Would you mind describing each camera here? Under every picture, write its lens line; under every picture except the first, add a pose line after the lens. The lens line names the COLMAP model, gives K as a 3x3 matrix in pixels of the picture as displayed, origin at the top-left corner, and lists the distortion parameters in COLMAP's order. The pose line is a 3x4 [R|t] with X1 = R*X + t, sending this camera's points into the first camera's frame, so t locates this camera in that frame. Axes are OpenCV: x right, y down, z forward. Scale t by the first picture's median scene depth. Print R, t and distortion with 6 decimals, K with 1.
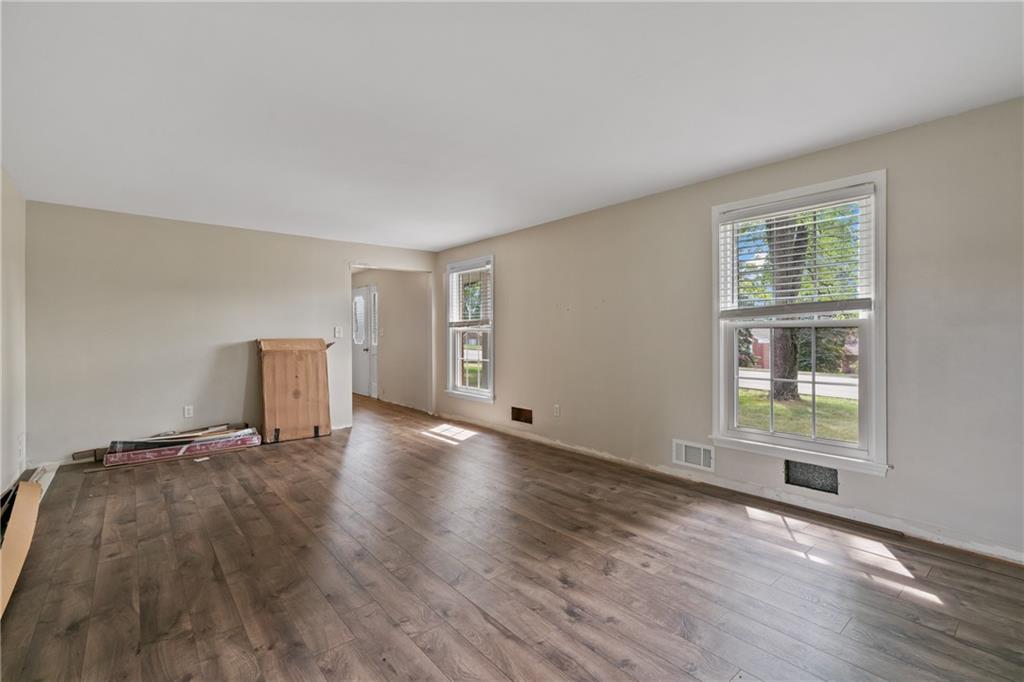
lens RADIAL K [[461.6, 0, 508.8], [0, 461.6, 339.1], [0, 0, 1]] dist [-0.000092, 0.001140]
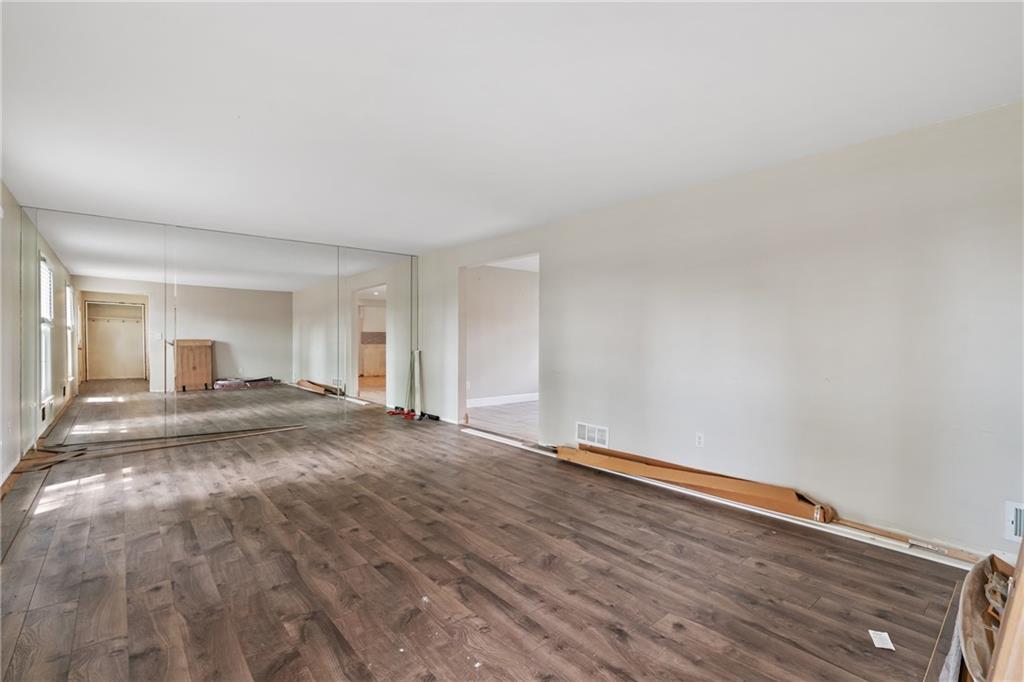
lens RADIAL K [[461.6, 0, 511.8], [0, 461.6, 341.7], [0, 0, 1]] dist [-0.000092, 0.001140]
pose [[-0.999879, -0.000367, -0.015581, -0.473325], [-0.000592, 0.999896, 0.014417, -0.012174], [0.015574, 0.014424, -0.999775, 2.002553]]
